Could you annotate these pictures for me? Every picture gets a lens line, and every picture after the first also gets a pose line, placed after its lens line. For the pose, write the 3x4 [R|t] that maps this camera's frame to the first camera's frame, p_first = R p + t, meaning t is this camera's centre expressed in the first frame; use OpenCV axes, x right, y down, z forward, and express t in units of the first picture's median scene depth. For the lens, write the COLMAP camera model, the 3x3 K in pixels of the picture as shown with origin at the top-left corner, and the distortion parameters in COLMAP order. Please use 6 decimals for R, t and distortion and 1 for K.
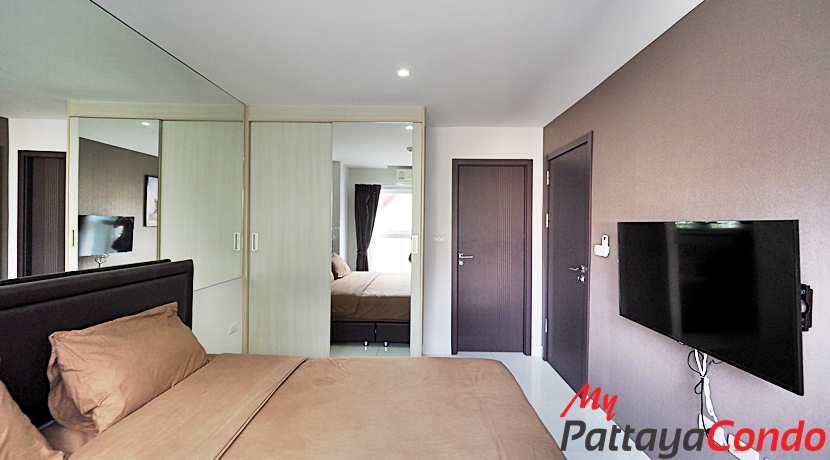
lens RADIAL K [[347.8, 0, 415.8], [0, 347.8, 227.1], [0, 0, 1]] dist [0.000281, -0.000008]
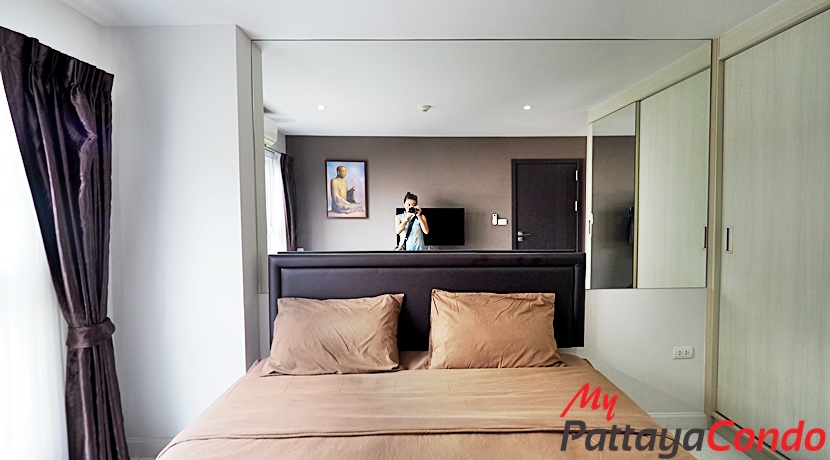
lens RADIAL K [[331.9, 0, 416.4], [0, 331.9, 220.0], [0, 0, 1]] dist [0.001317, 0.000131]
pose [[0.011582, 0.034910, -0.999323, 0.170654], [0.004812, 0.999377, 0.034967, -0.021038], [0.999921, -0.005214, 0.011407, 0.399451]]
